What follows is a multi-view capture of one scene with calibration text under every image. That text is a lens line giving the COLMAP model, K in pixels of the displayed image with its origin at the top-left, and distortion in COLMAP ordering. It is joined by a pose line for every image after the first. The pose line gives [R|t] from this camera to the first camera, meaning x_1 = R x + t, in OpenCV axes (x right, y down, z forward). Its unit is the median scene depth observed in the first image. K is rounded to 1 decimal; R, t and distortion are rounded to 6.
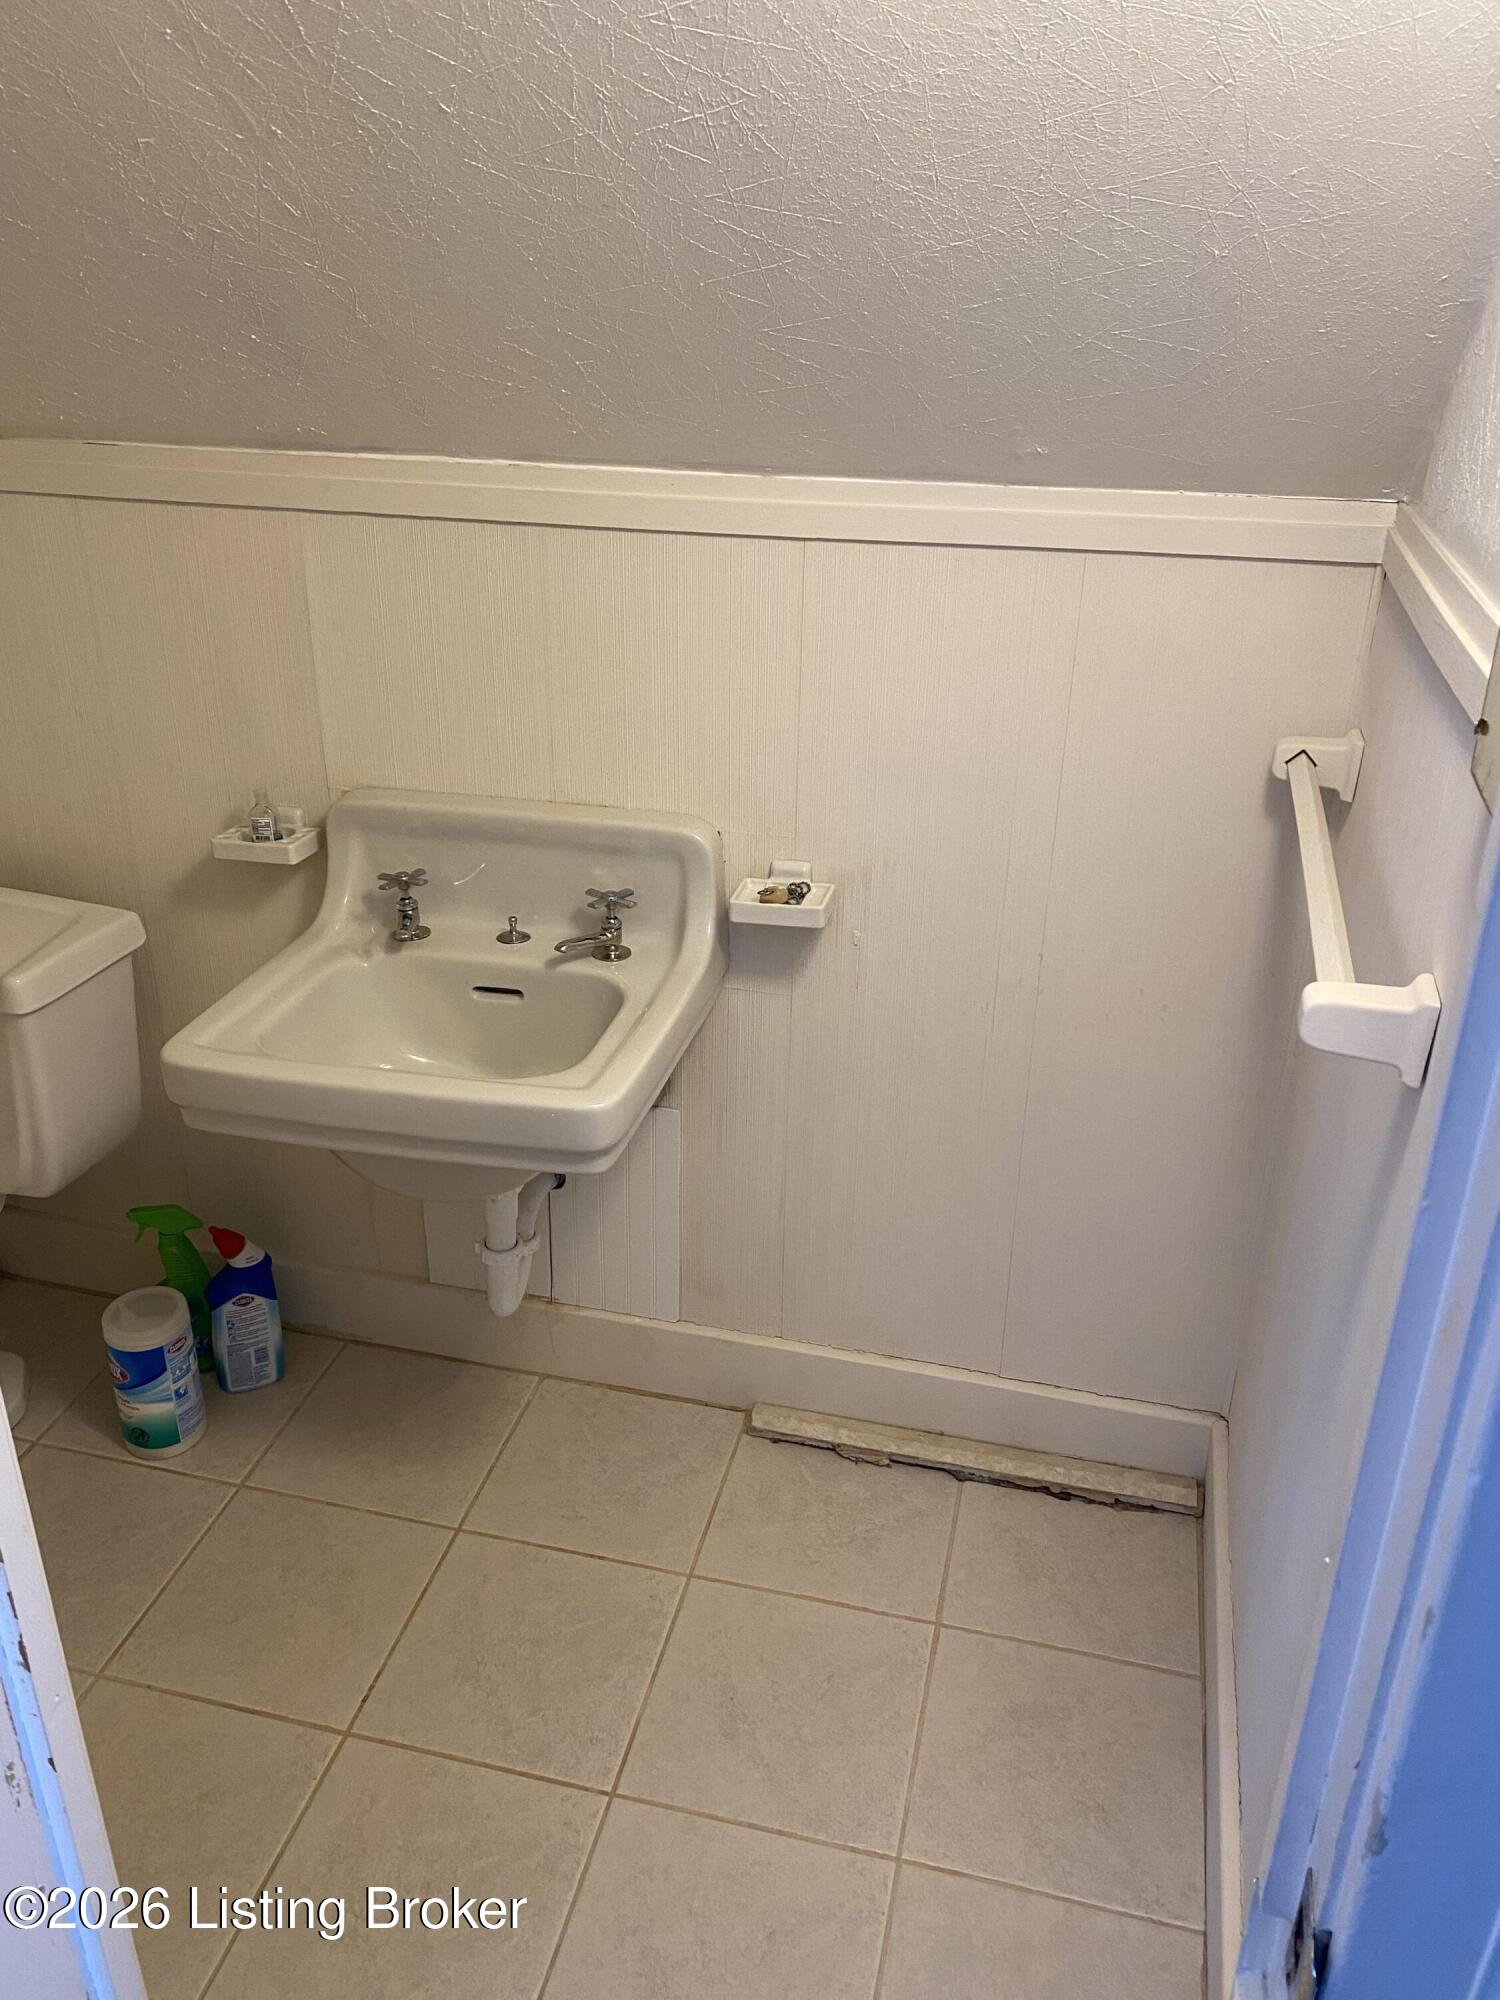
lens RADIAL K [[1510.0, 0, 747.8], [0, 1510.0, 1060.3], [0, 0, 1]] dist [0.002420, -0.009991]
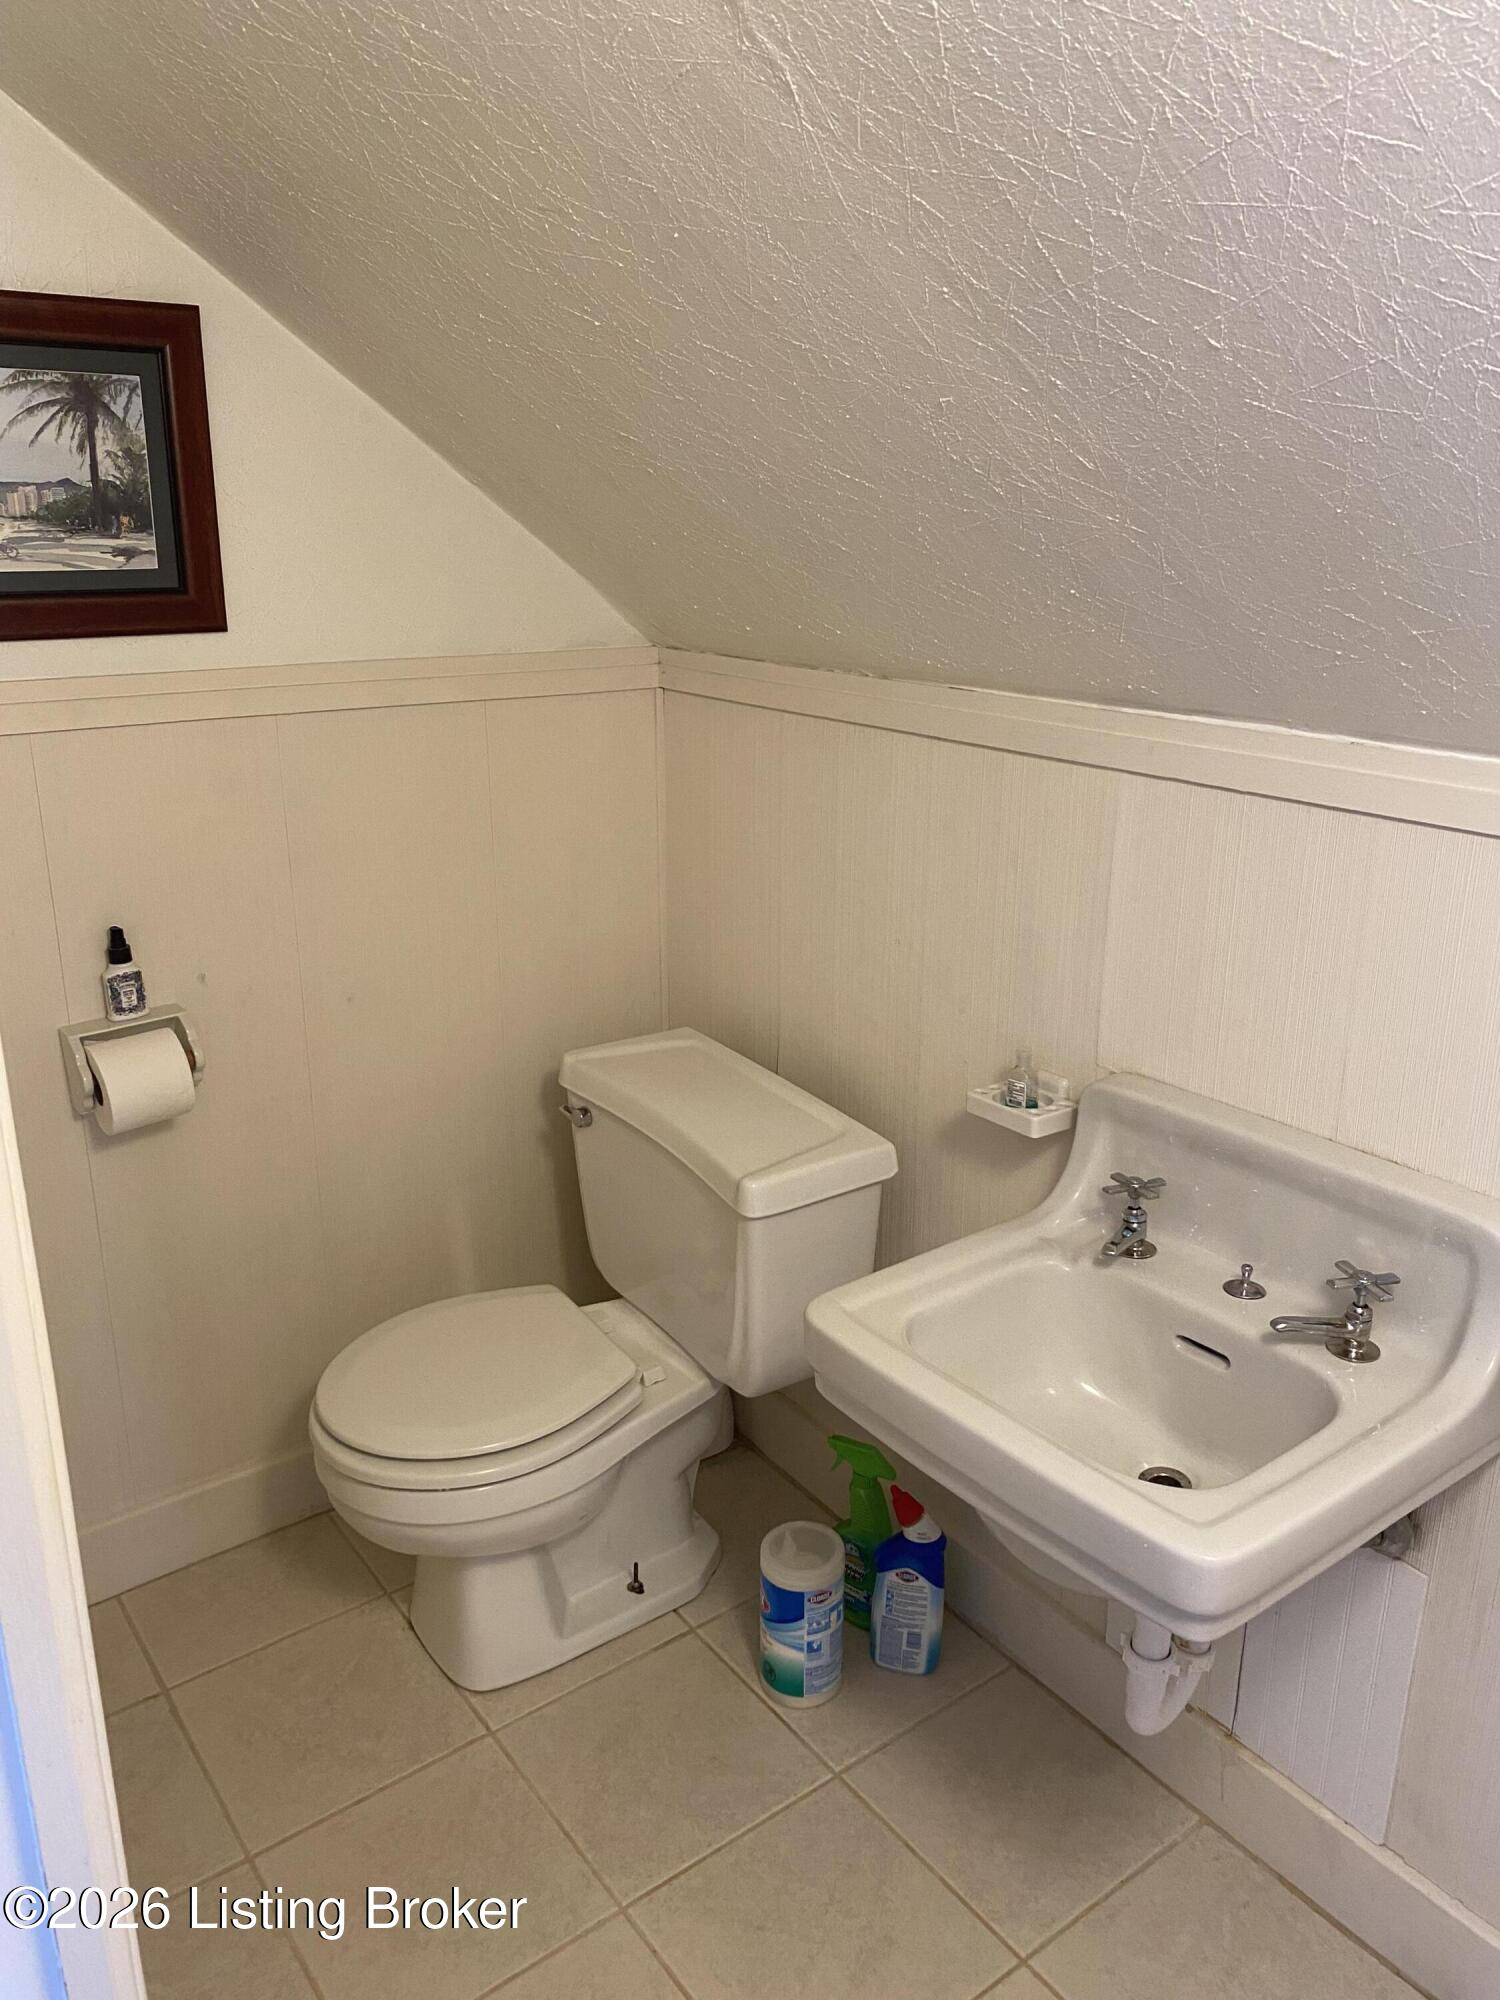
lens RADIAL K [[1526.9, 0, 750.0], [0, 1526.9, 1000.0], [0, 0, 1]] dist [-0.047319, 0.037292]
pose [[0.769393, 0.183155, -0.611955, 0.109227], [-0.291014, 0.953321, -0.080560, -0.085986], [0.568634, 0.240070, 0.786779, 0.171154]]
